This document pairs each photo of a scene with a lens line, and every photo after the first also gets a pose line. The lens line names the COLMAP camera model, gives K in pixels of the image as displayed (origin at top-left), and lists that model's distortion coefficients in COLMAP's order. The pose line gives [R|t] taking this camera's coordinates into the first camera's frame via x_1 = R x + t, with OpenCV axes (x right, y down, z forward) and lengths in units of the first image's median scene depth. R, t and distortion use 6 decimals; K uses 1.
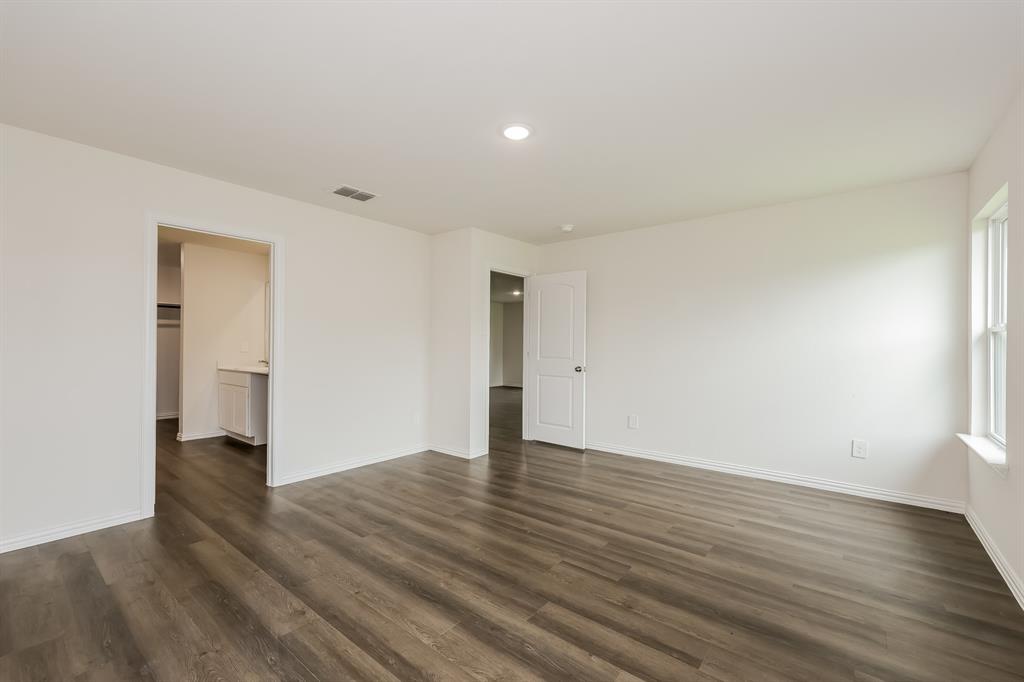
lens RADIAL K [[429.3, 0, 504.6], [0, 429.3, 344.6], [0, 0, 1]] dist [-0.000835, 0.000084]
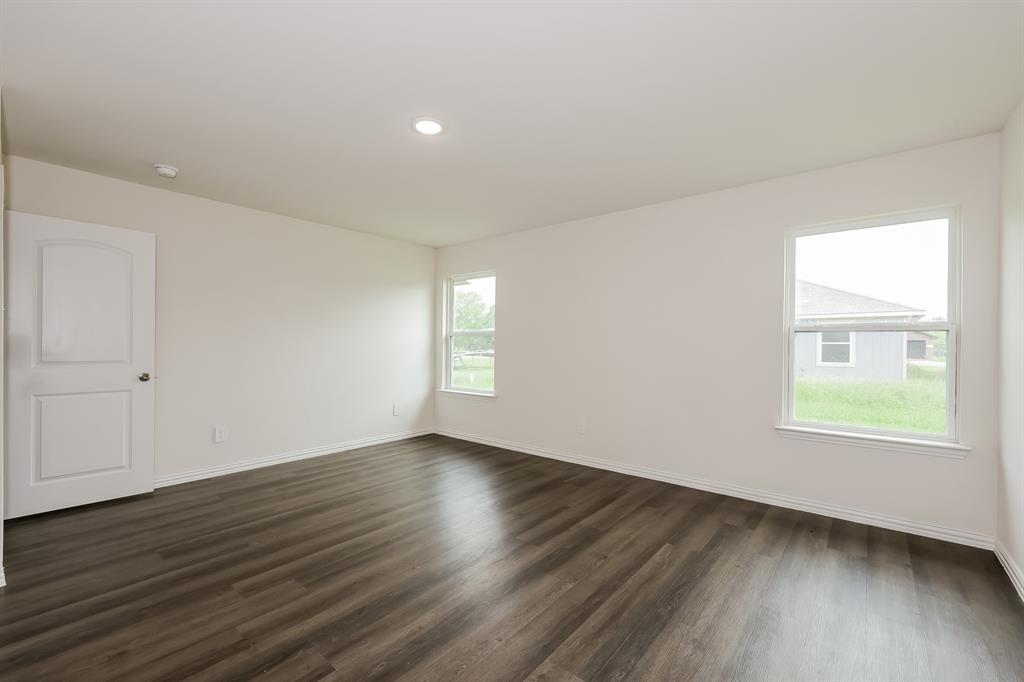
lens RADIAL K [[429.3, 0, 504.6], [0, 429.3, 344.6], [0, 0, 1]] dist [-0.000835, 0.000084]
pose [[0.021313, -0.005837, 0.999756, -0.629777], [-0.003837, 0.999975, 0.005920, -0.001655], [-0.999765, -0.003962, 0.021290, 0.521348]]
